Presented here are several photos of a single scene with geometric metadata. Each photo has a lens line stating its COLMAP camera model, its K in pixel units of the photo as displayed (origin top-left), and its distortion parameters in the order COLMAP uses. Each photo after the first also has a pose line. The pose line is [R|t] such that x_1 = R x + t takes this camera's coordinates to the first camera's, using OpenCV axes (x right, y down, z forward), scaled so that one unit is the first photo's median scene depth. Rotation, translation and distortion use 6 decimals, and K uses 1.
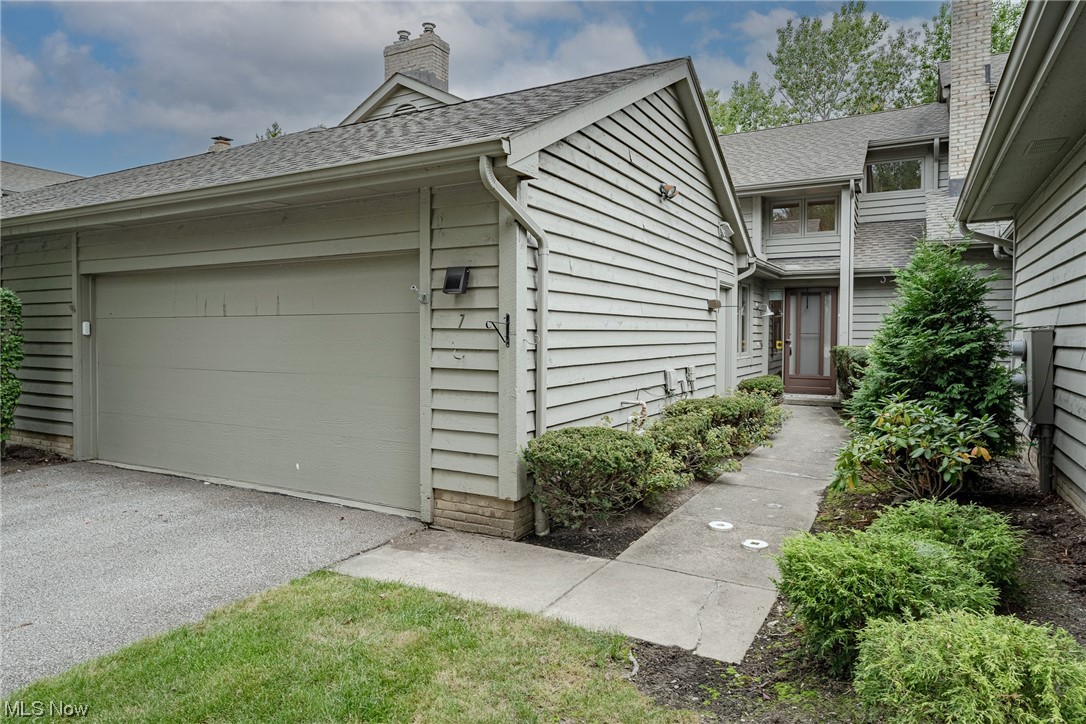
lens RADIAL K [[645.0, 0, 541.5], [0, 645.0, 343.8], [0, 0, 1]] dist [-0.002045, -0.000511]
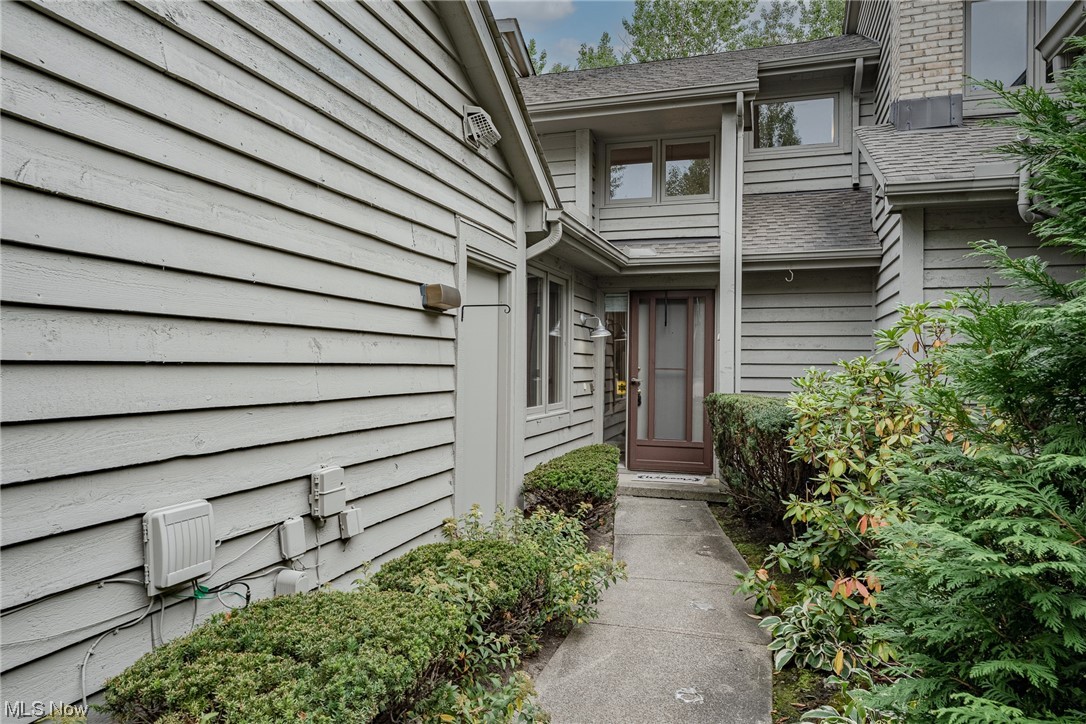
lens RADIAL K [[707.9, 0, 543.0], [0, 707.9, 362.0], [0, 0, 1]] dist [0.000966, -0.002000]
pose [[0.977850, 0.005474, 0.209237, 0.180469], [-0.001071, 0.999776, -0.021153, -0.009046], [-0.209306, 0.020461, 0.977636, 0.423438]]
